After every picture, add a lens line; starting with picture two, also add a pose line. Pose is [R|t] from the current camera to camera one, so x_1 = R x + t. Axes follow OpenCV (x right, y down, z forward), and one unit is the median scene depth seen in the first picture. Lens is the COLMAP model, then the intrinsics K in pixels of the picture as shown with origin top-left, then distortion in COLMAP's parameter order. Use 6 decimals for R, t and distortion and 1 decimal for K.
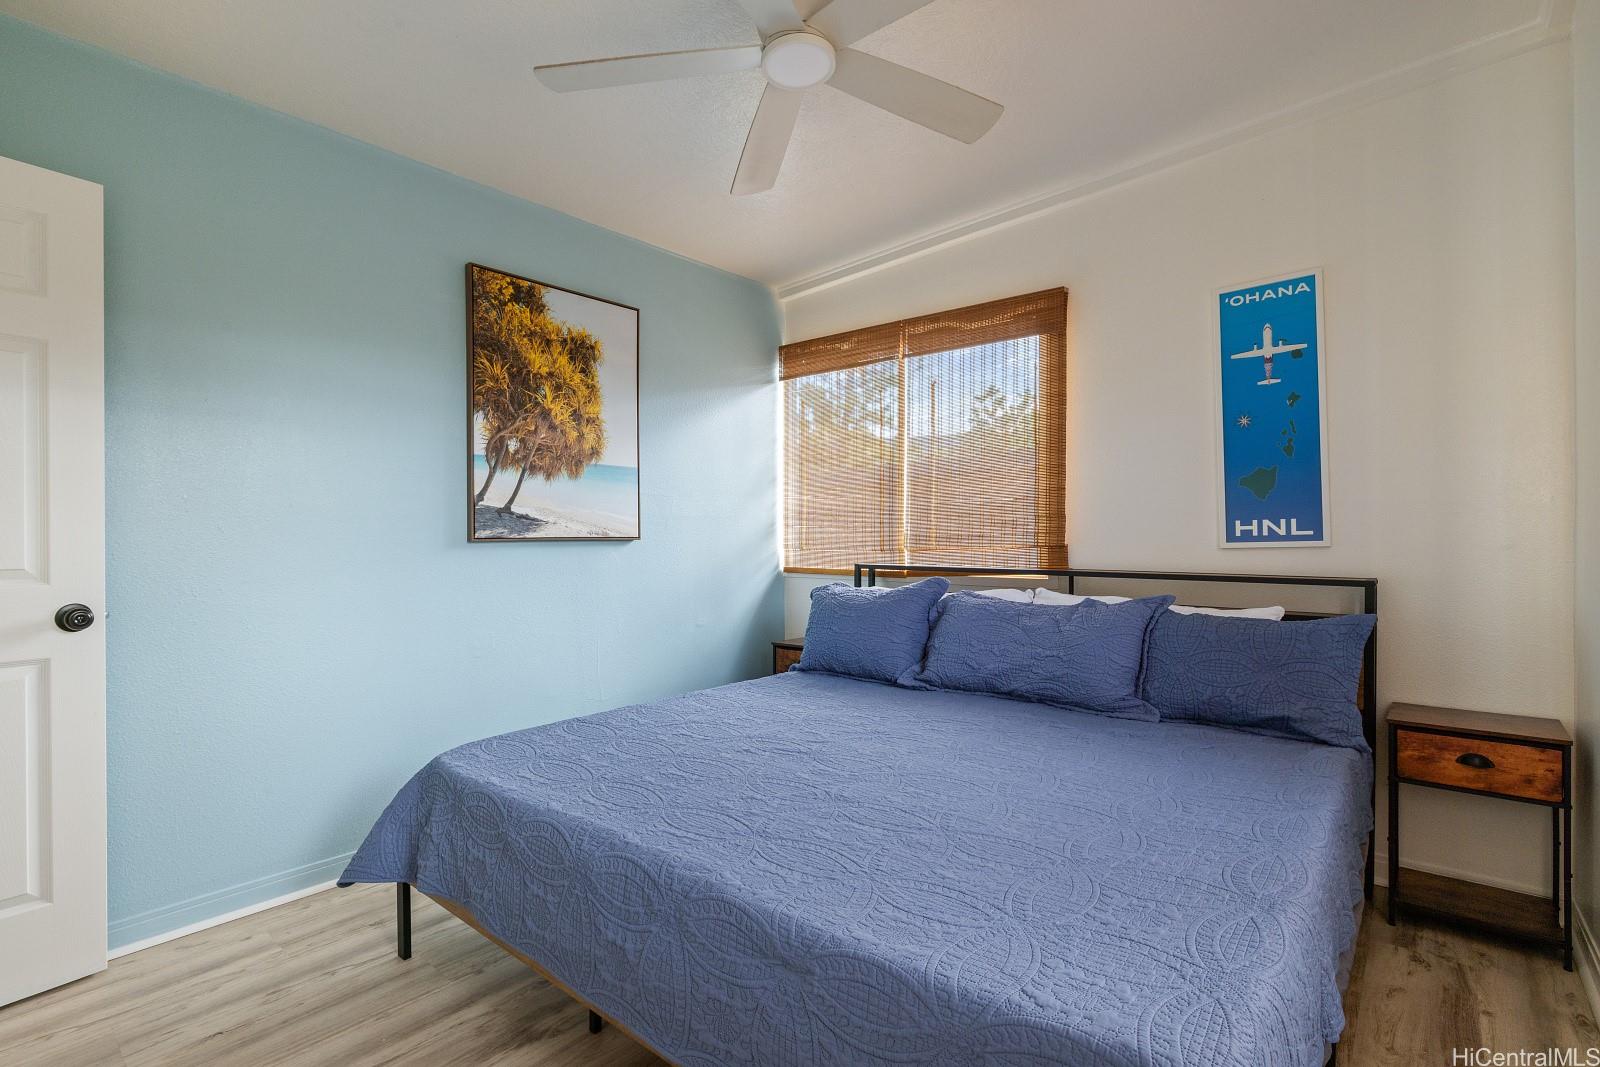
lens RADIAL K [[751.3, 0, 800.0], [0, 751.3, 533.5], [0, 0, 1]] dist [-0.001884, -0.000567]
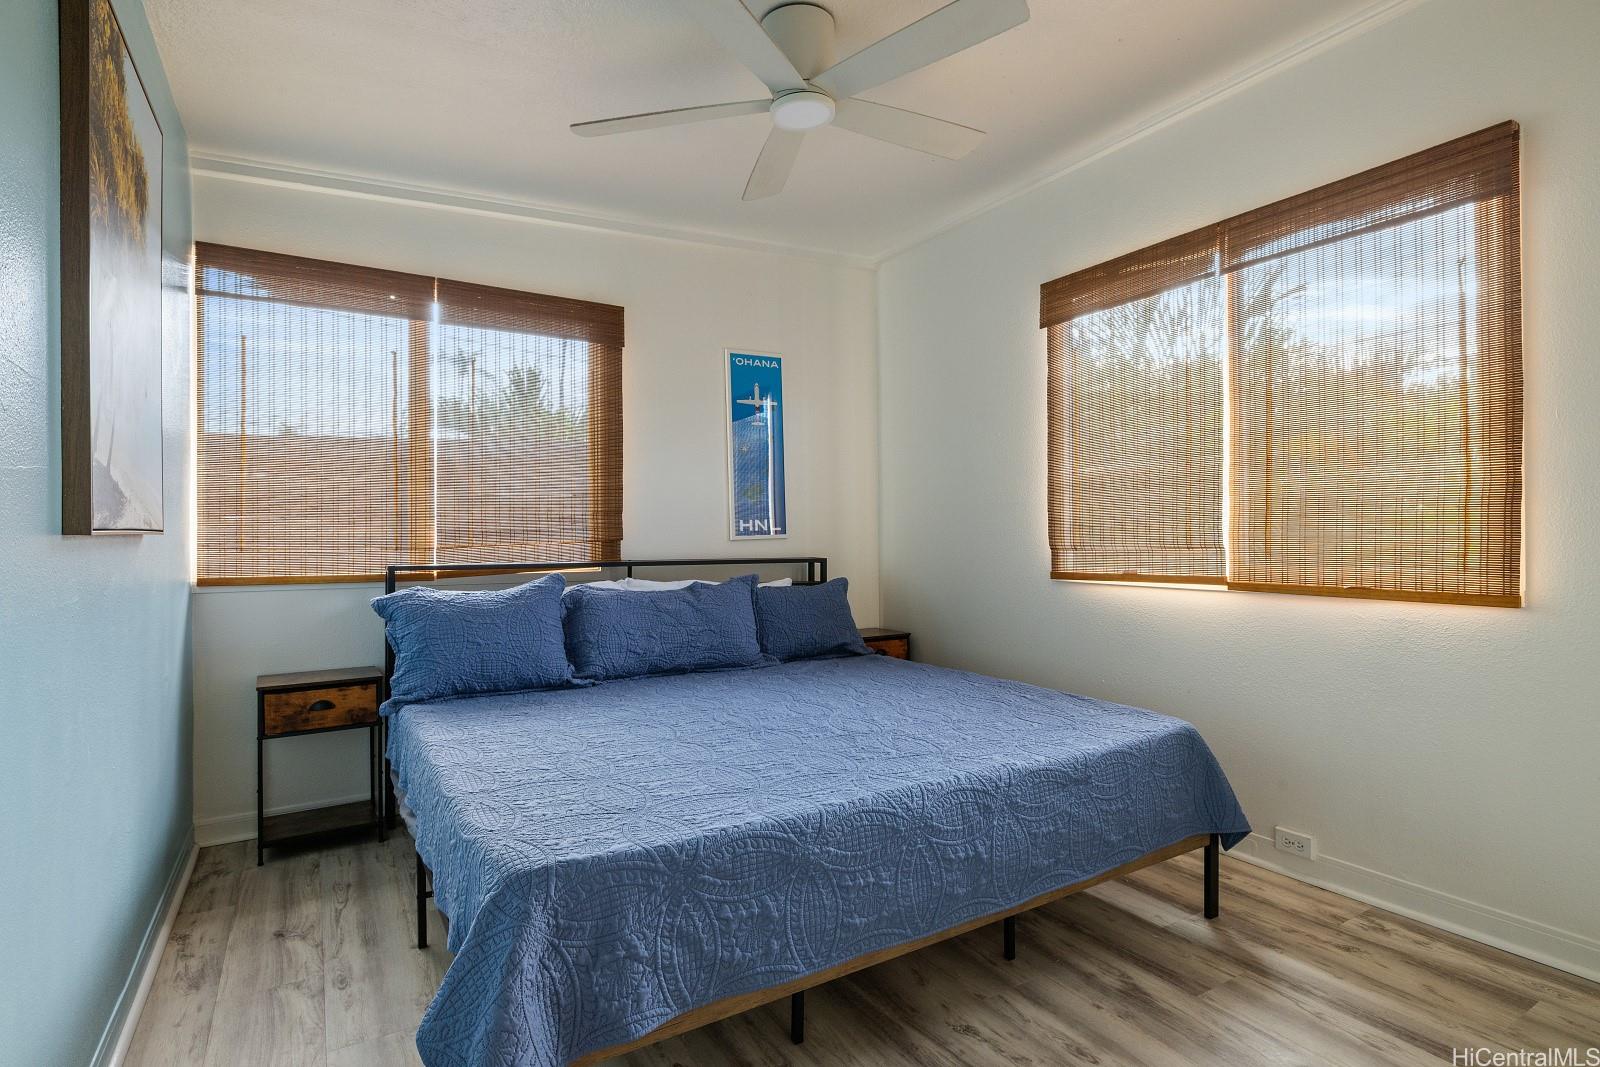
lens RADIAL K [[795.1, 0, 800.0], [0, 795.1, 533.5], [0, 0, 1]] dist [-0.000411, 0.000113]
pose [[0.320447, 0.001749, 0.947265, -0.687209], [-0.000200, 0.999998, -0.001778, 0.009232], [-0.947266, 0.000381, 0.320447, 0.378885]]
